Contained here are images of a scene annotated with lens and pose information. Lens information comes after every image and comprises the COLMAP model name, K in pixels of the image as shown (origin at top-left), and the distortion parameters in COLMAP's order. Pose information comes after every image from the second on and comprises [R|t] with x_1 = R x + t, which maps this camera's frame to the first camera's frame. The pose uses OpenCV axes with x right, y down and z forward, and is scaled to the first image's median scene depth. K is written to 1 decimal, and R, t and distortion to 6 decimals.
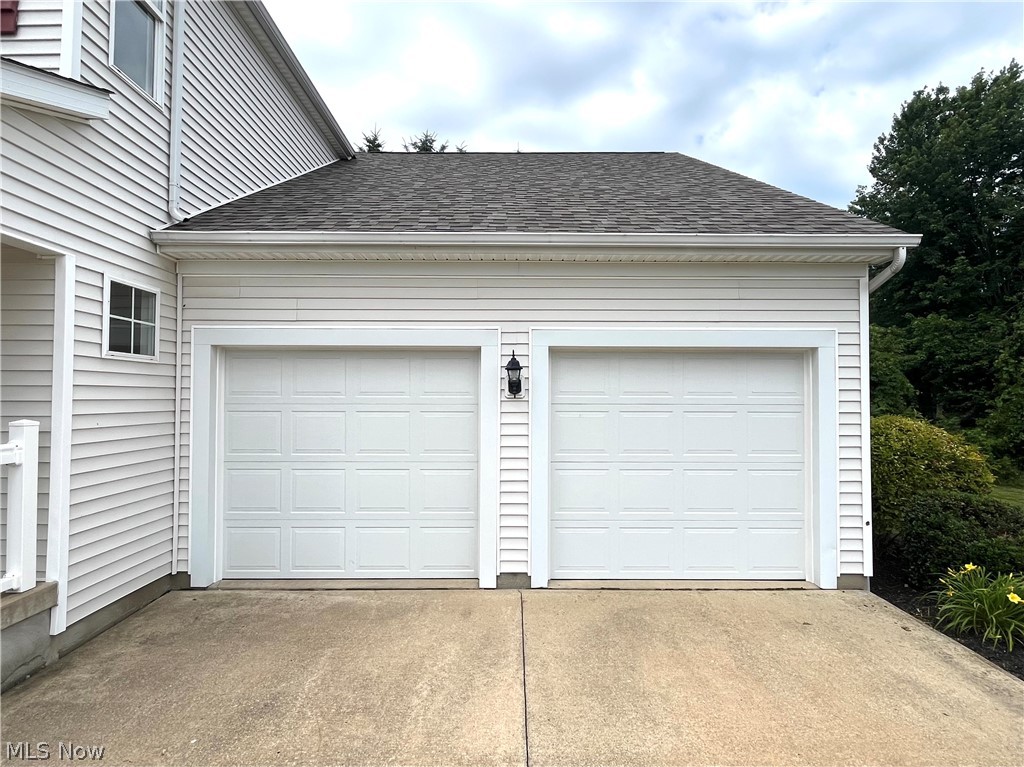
lens RADIAL K [[502.7, 0, 522.5], [0, 502.7, 389.2], [0, 0, 1]] dist [-0.002704, 0.000705]
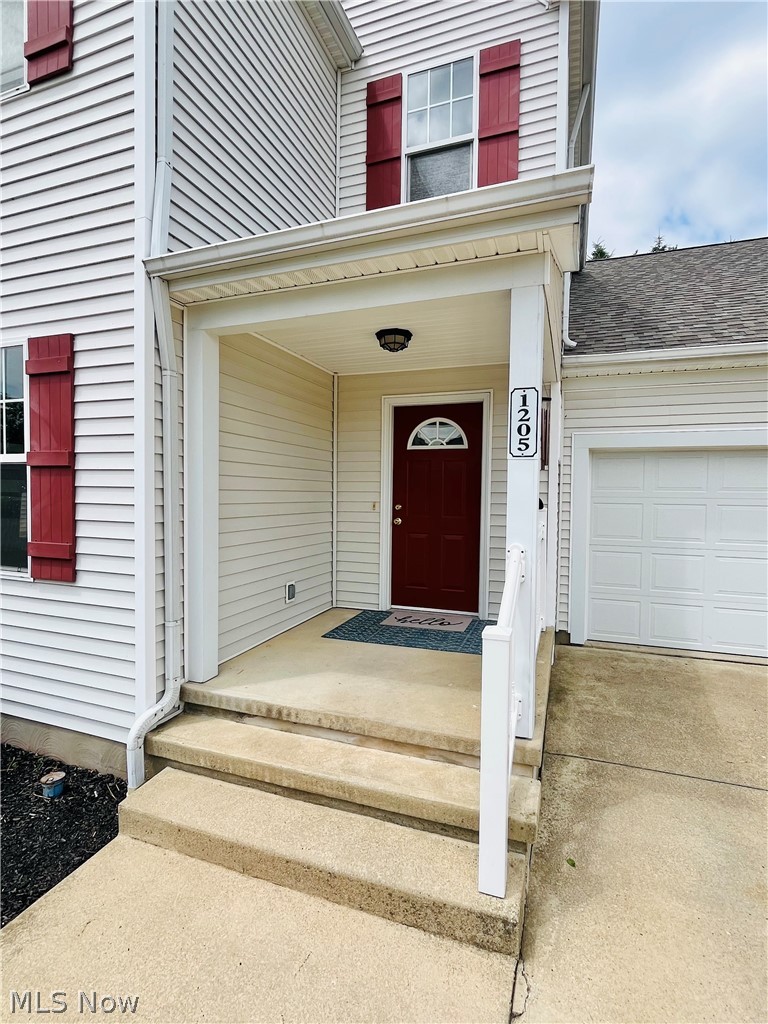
lens RADIAL K [[502.7, 0, 387.5], [0, 502.7, 514.6], [0, 0, 1]] dist [-0.002704, 0.000705]
pose [[0.943071, 0.023886, -0.331733, -0.665536], [-0.003981, 0.998157, 0.060554, 0.001350], [0.332568, -0.055786, 0.941428, -0.297801]]
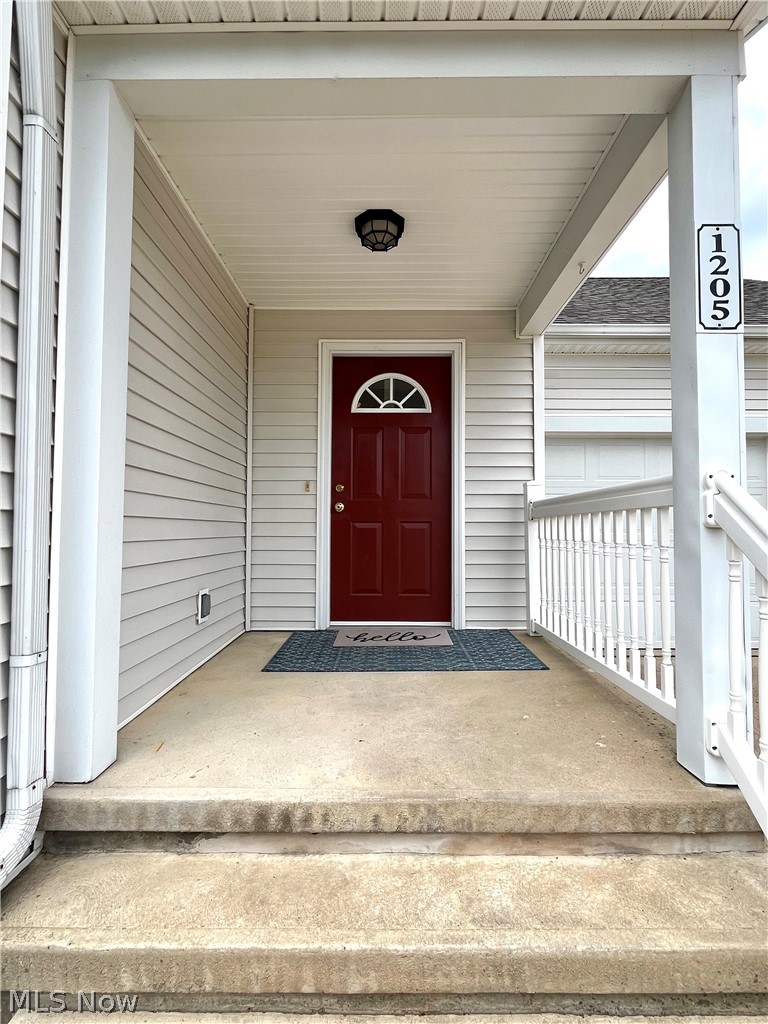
lens RADIAL K [[502.7, 0, 382.8], [0, 502.7, 512.8], [0, 0, 1]] dist [-0.002704, 0.000705]
pose [[0.999975, 0.002796, 0.006427, -0.945623], [-0.002705, 0.999896, -0.014156, 0.104175], [-0.006466, 0.014138, 0.999879, -0.074629]]
